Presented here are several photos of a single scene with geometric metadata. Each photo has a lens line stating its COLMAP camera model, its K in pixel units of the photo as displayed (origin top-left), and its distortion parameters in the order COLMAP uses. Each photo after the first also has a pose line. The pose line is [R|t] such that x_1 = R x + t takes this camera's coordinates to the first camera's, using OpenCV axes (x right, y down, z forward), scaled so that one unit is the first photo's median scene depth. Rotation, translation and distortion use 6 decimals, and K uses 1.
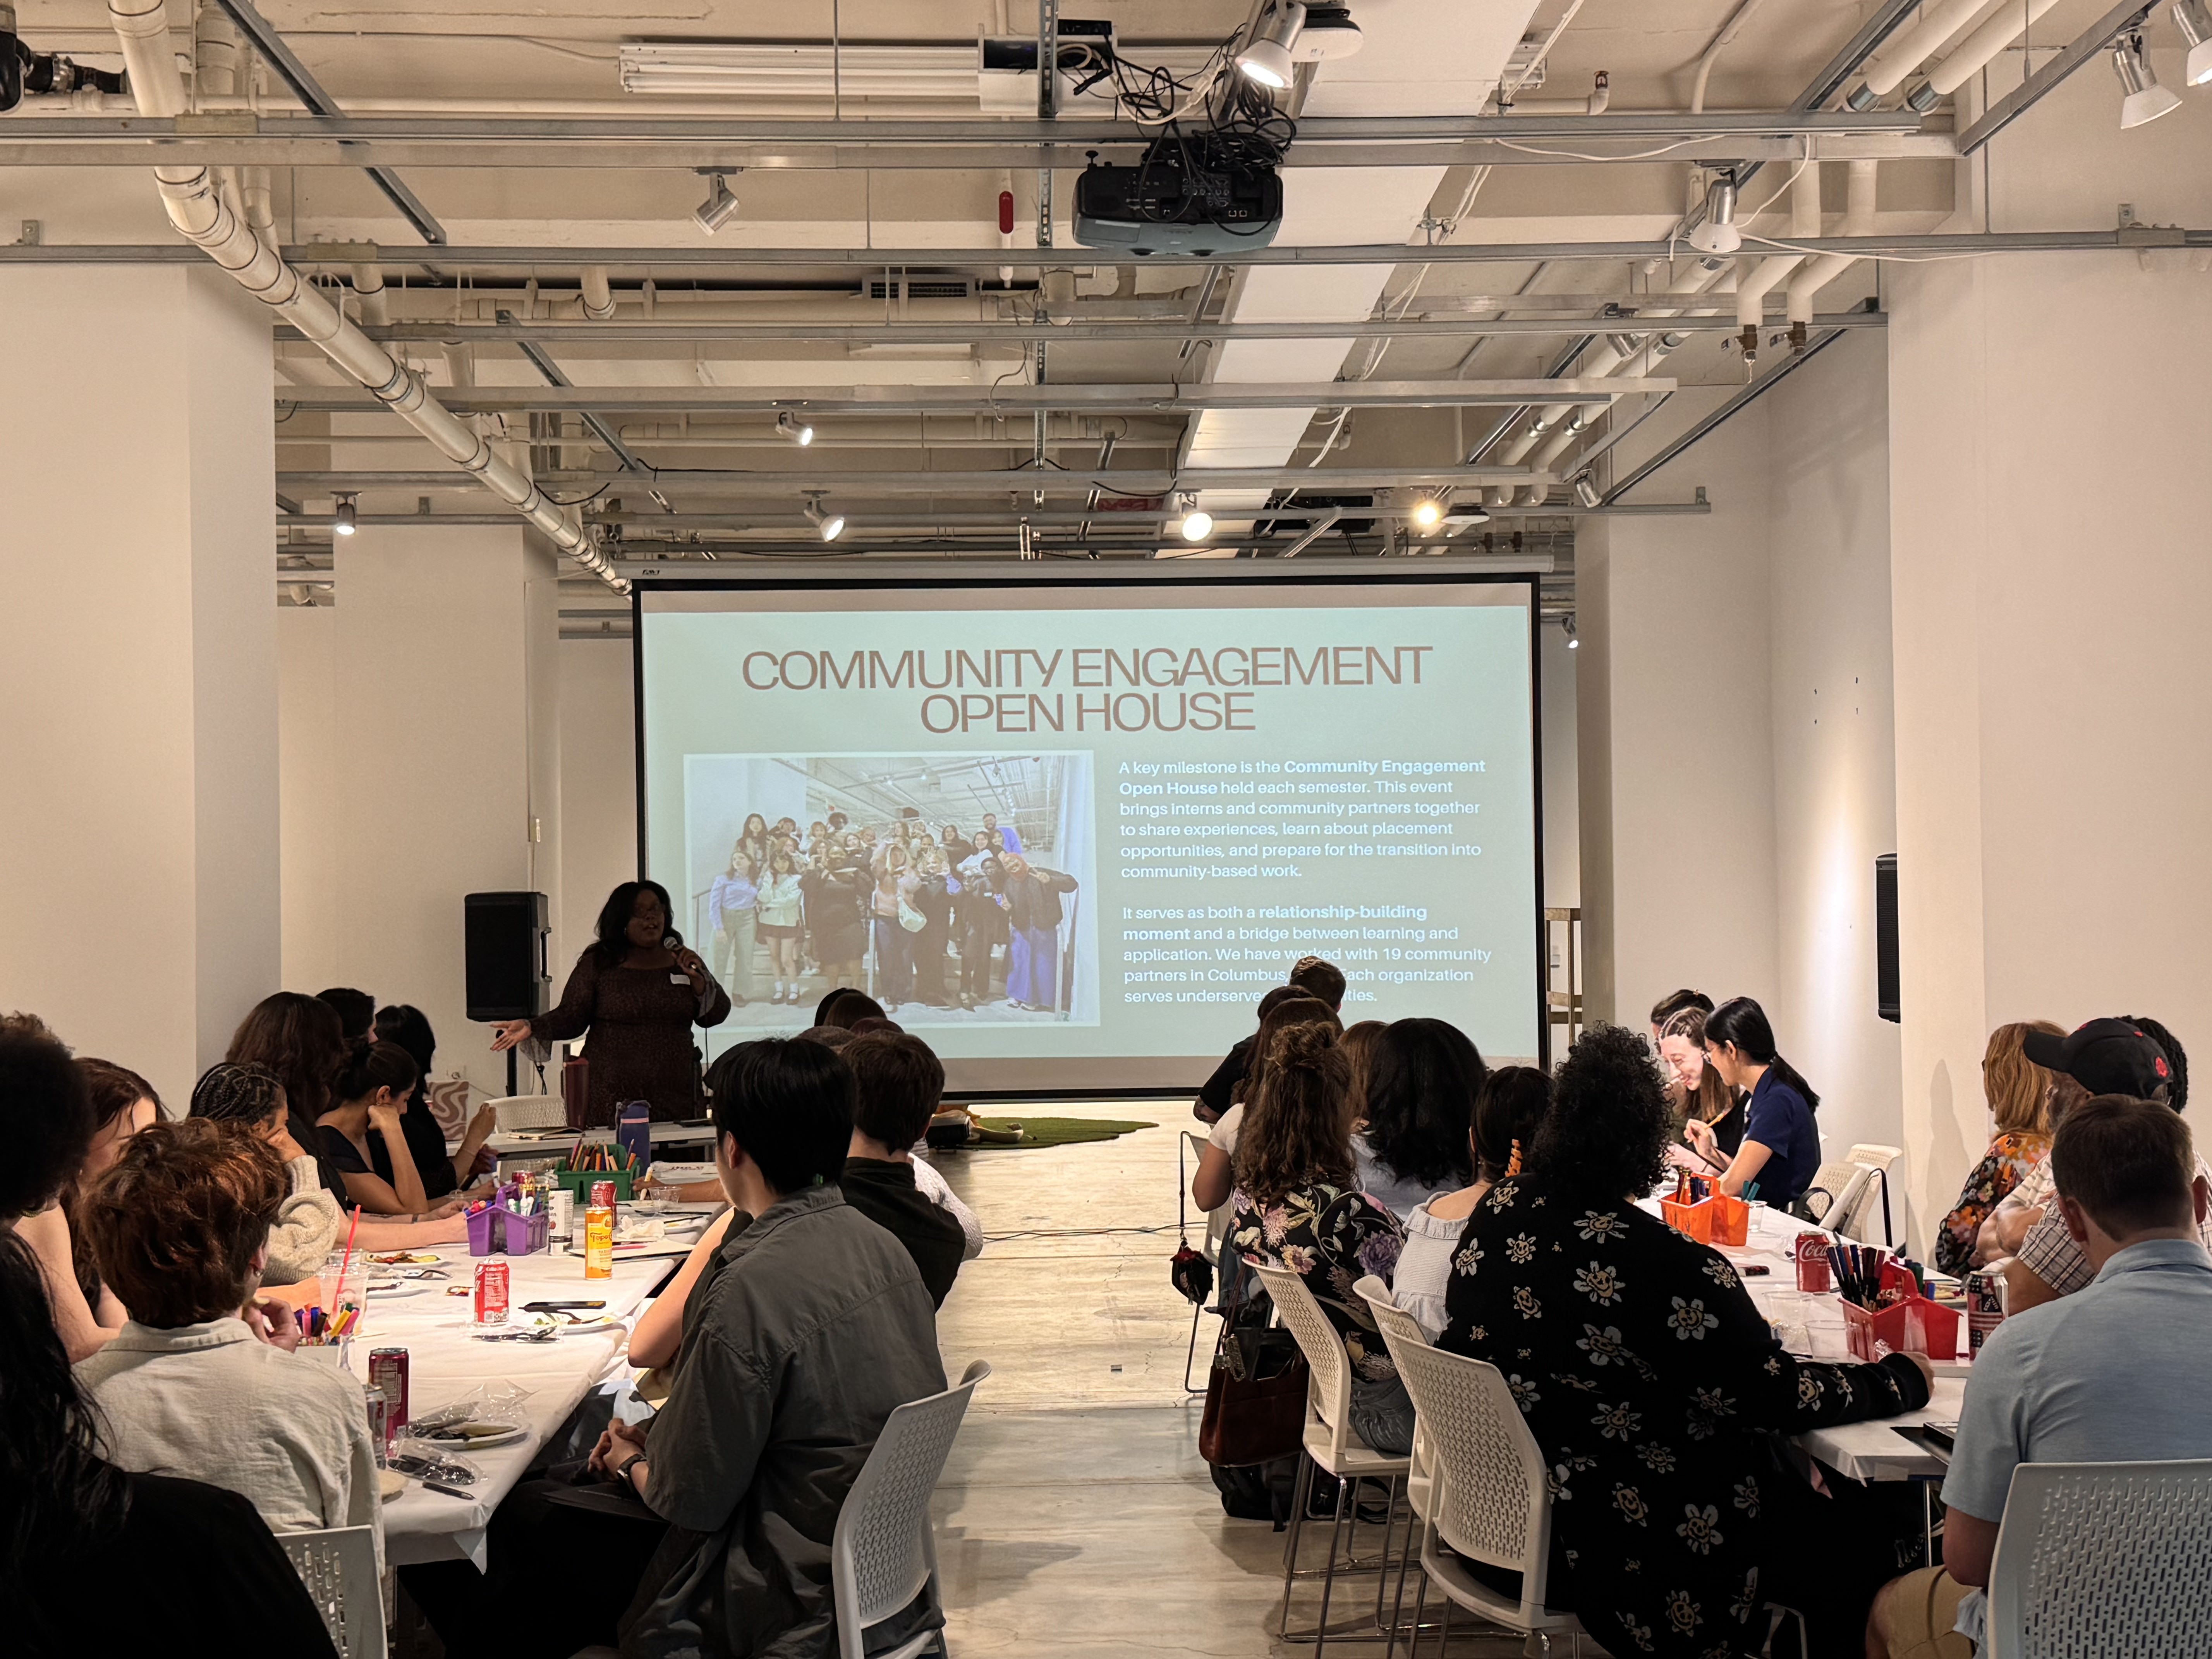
lens RADIAL K [[2936.2, 0, 1106.4], [0, 2936.2, 782.6], [0, 0, 1]] dist [0.219643, -0.095565]
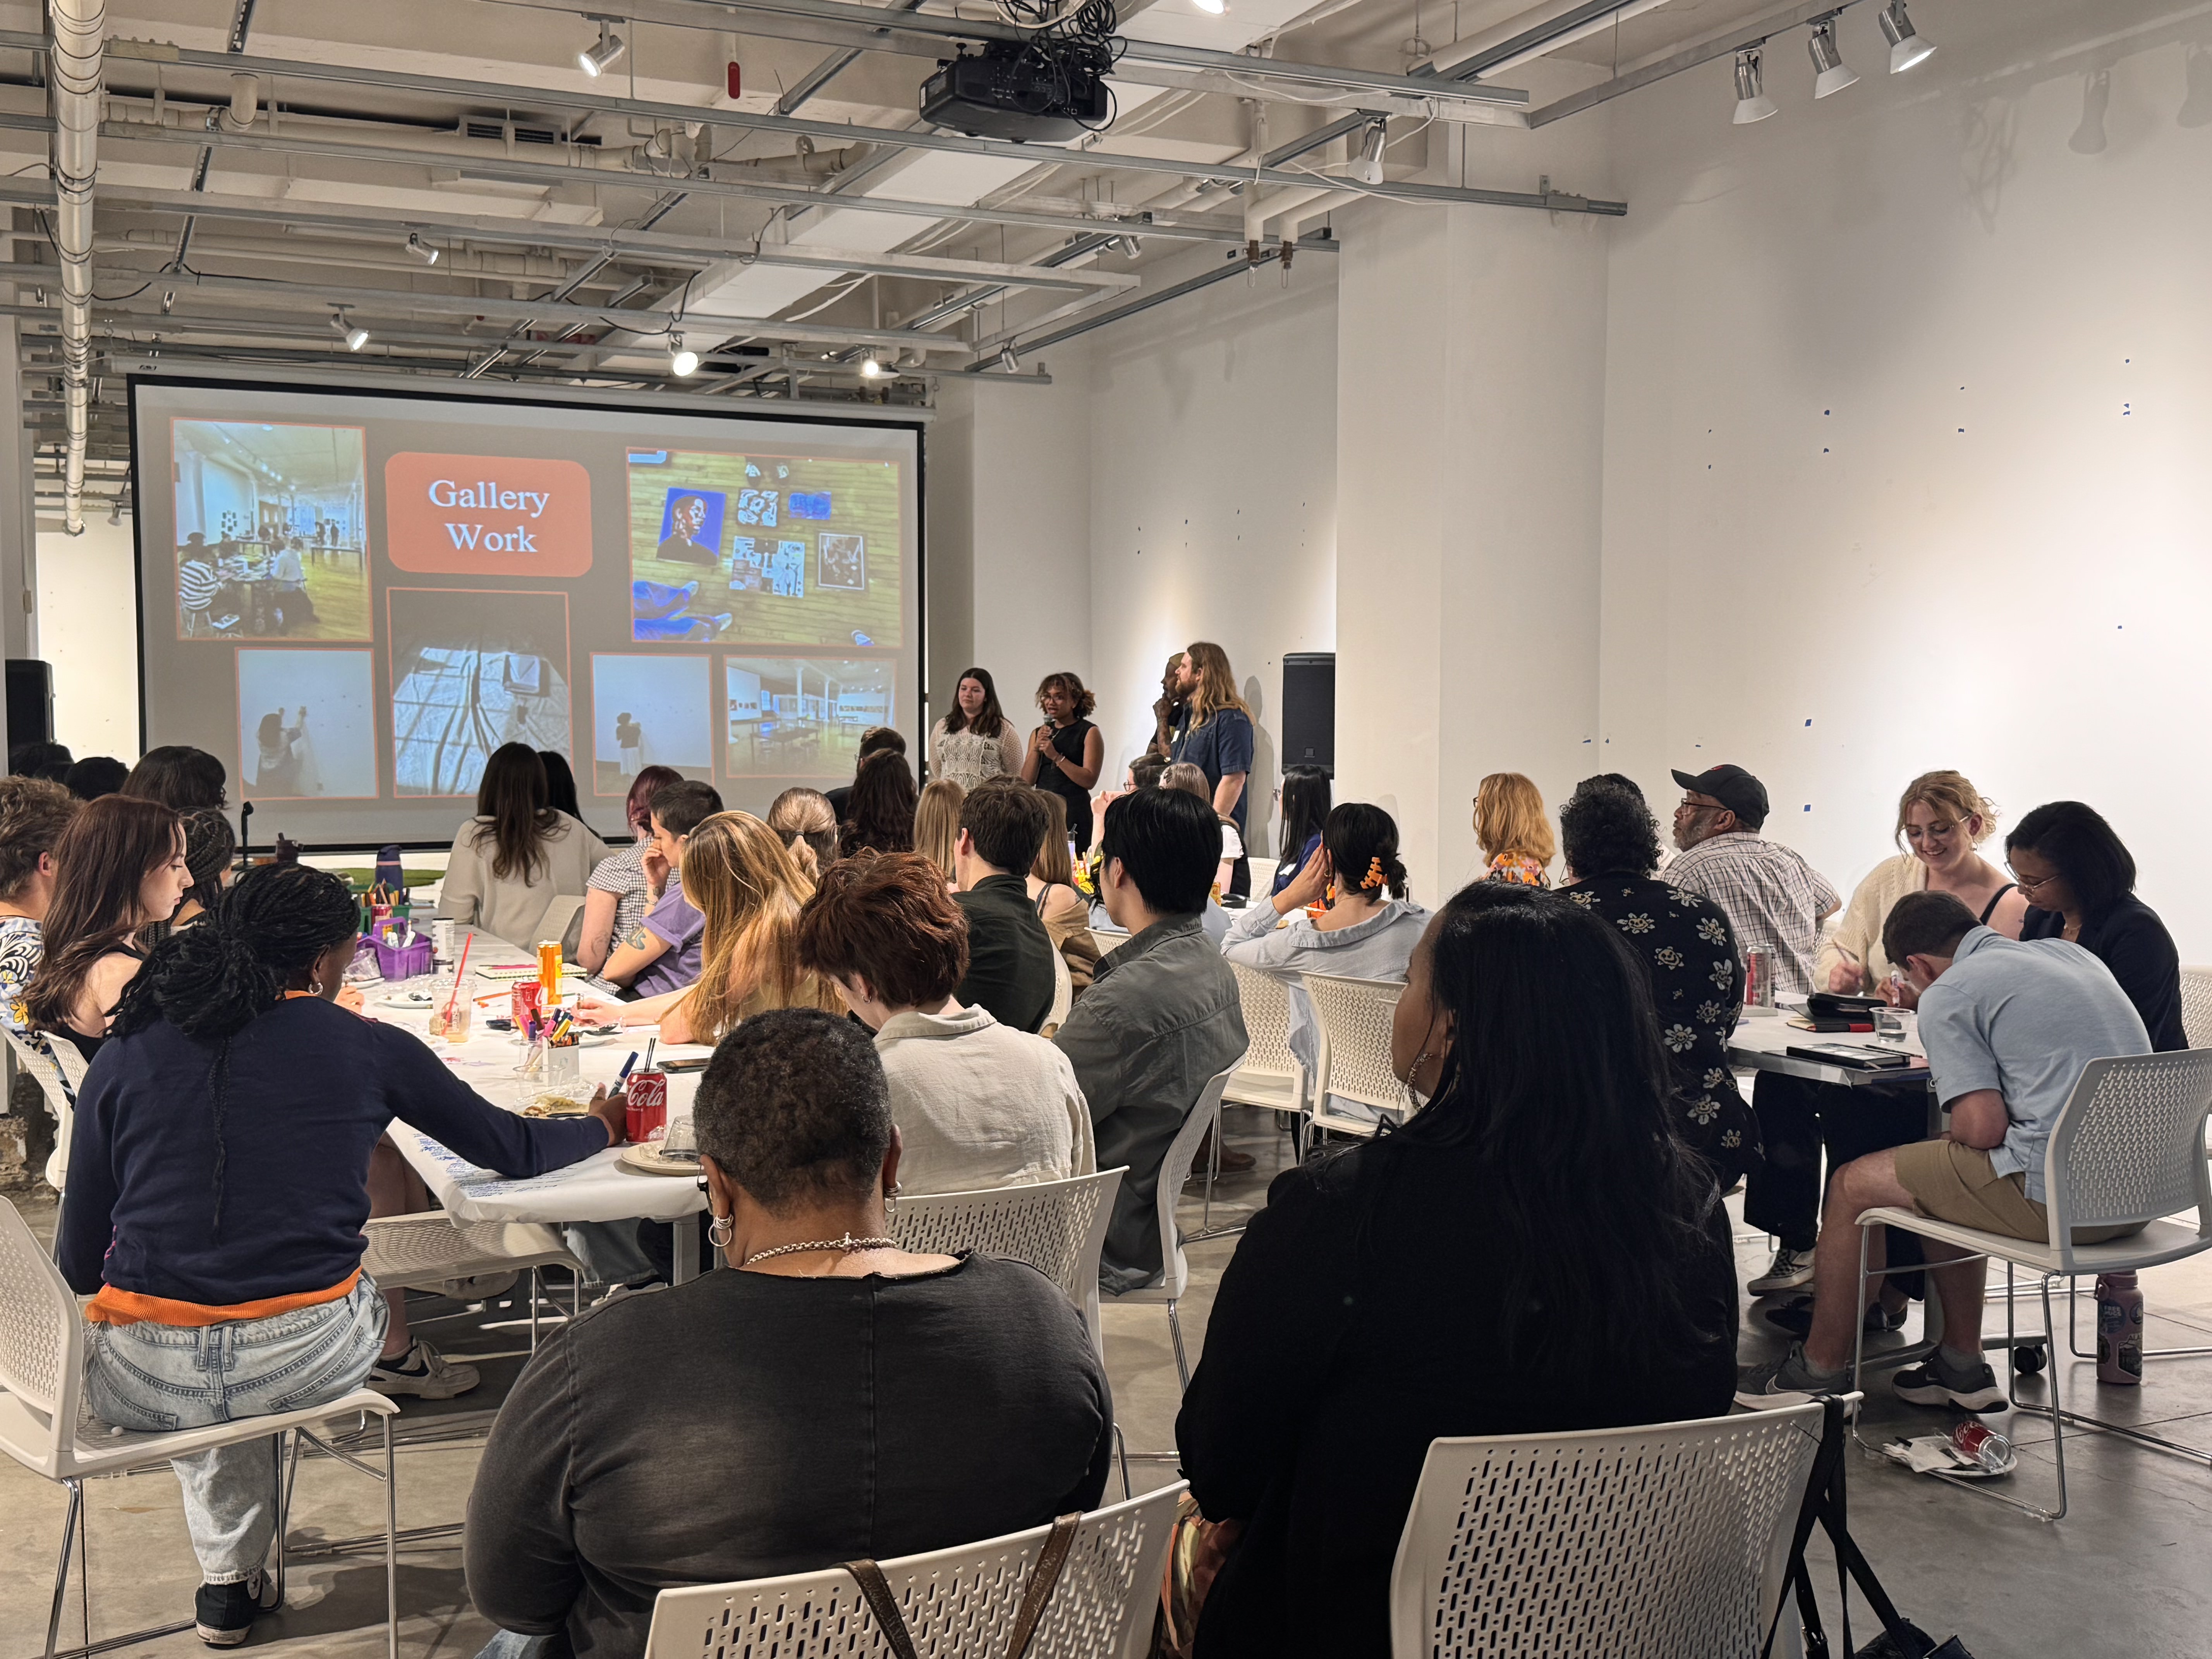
lens RADIAL K [[2309.1, 0, 1106.0], [0, 2309.1, 829.5], [0, 0, 1]] dist [0.315023, -0.782247]
pose [[0.923474, -0.009633, 0.383540, -0.205008], [-0.029105, 0.995045, 0.095070, 0.005792], [-0.382555, -0.098957, 0.918618, 0.047642]]
